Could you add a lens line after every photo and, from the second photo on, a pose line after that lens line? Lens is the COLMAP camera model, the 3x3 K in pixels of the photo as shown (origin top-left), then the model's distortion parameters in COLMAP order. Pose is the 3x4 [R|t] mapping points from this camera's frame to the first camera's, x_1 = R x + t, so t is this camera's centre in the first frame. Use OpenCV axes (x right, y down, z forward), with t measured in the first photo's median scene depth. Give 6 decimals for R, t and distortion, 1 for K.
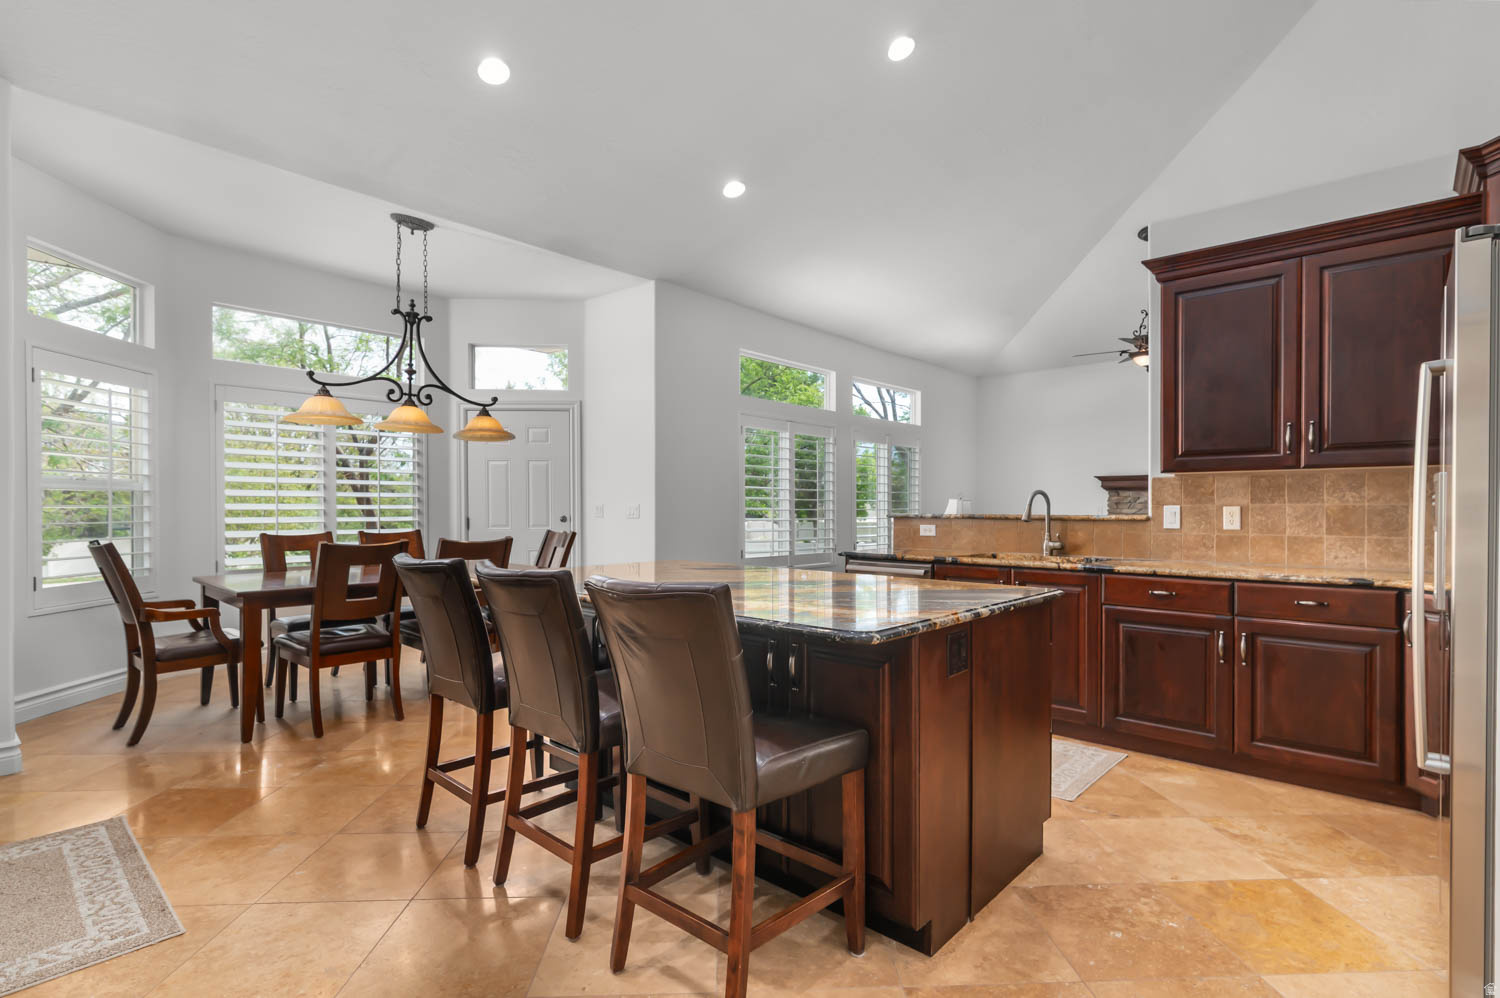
lens RADIAL K [[727.3, 0, 750.1], [0, 727.3, 509.8], [0, 0, 1]] dist [0.014638, -0.000413]
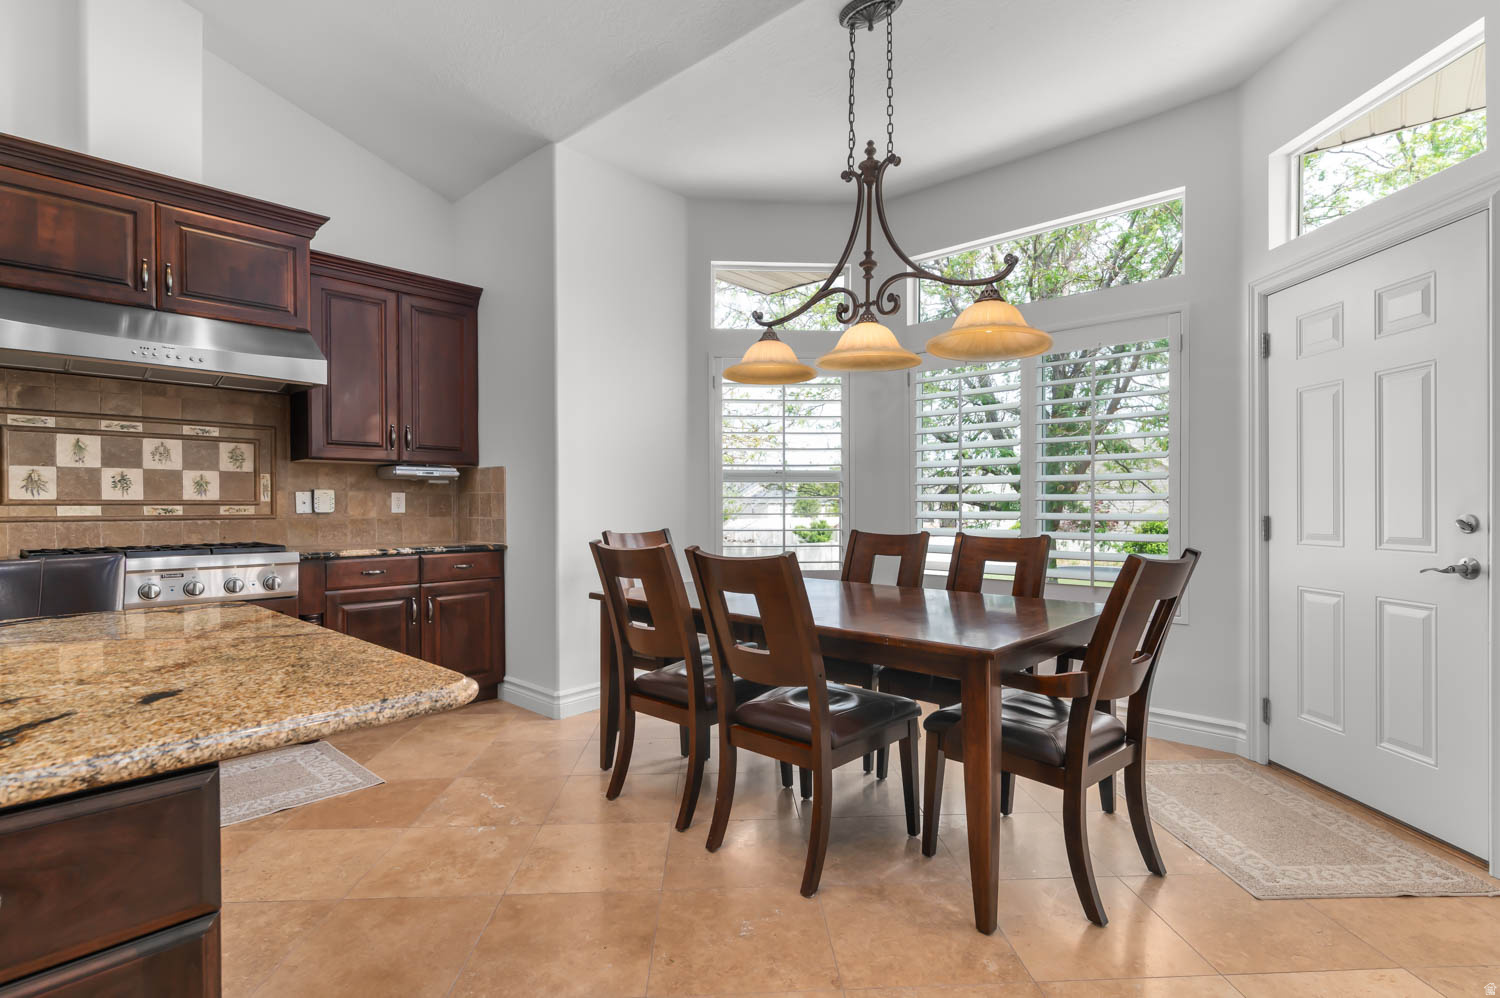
lens RADIAL K [[727.3, 0, 756.4], [0, 727.3, 507.5], [0, 0, 1]] dist [0.014638, -0.000413]
pose [[-0.001923, -0.000395, -0.999998, 0.129349], [-0.000103, 1.000000, -0.000394, 0.008975], [0.999998, 0.000102, -0.001923, 0.910601]]
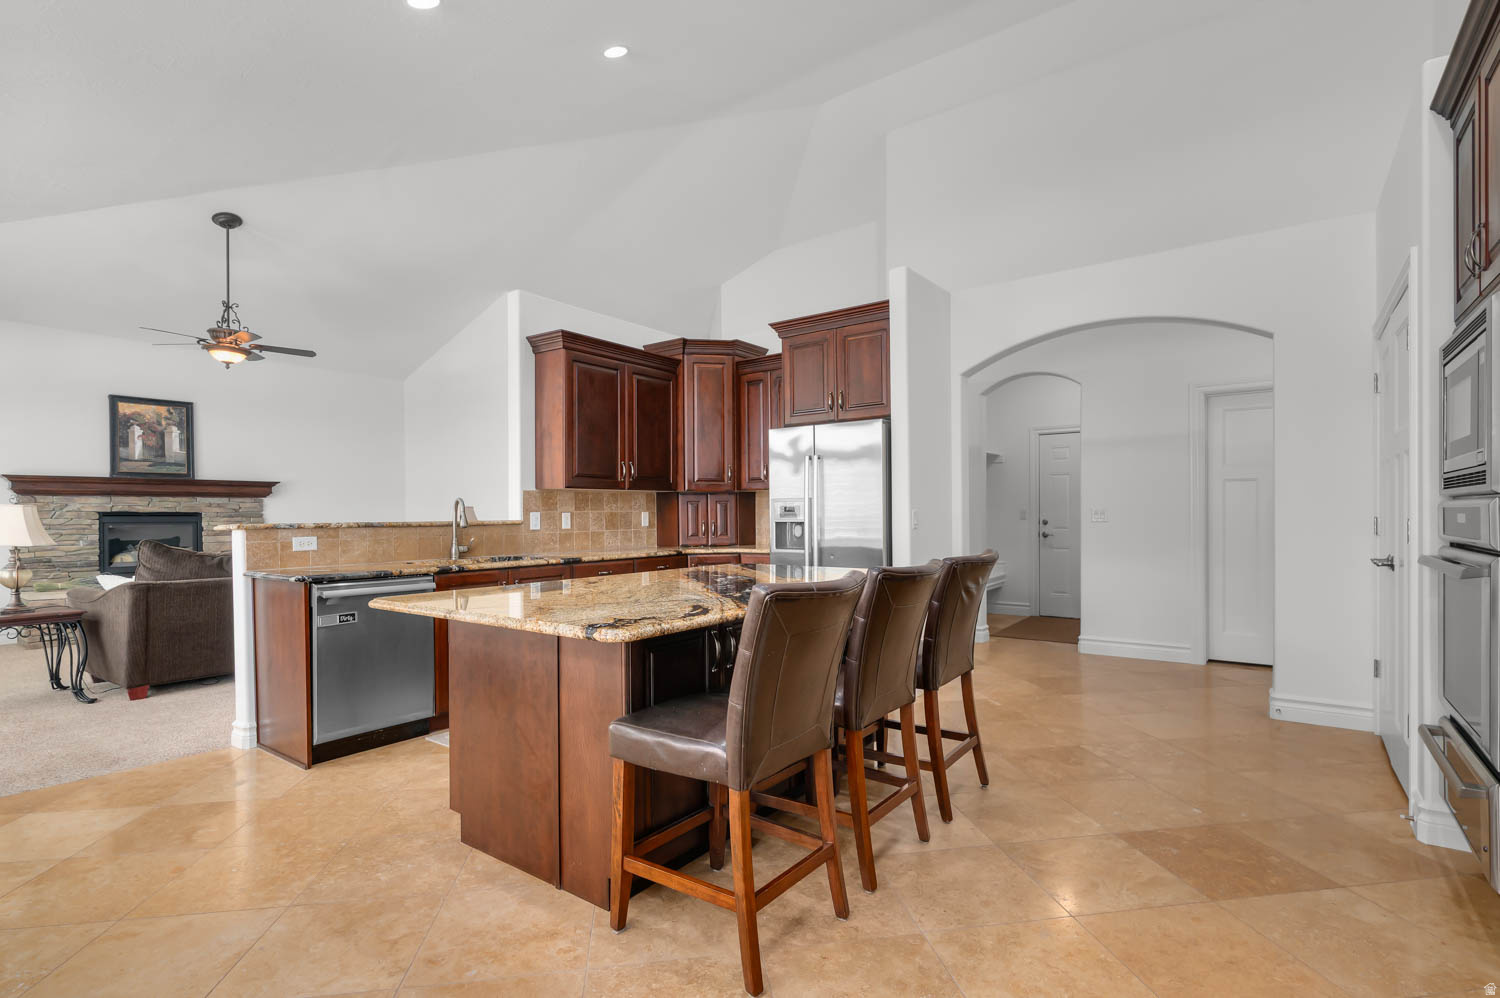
lens RADIAL K [[727.3, 0, 755.4], [0, 727.3, 506.1], [0, 0, 1]] dist [0.014638, -0.000413]
pose [[-0.081981, 0.008037, 0.996601, -0.645848], [0.009558, 0.999928, -0.007277, -0.002867], [-0.996588, 0.008929, -0.082052, 0.605253]]
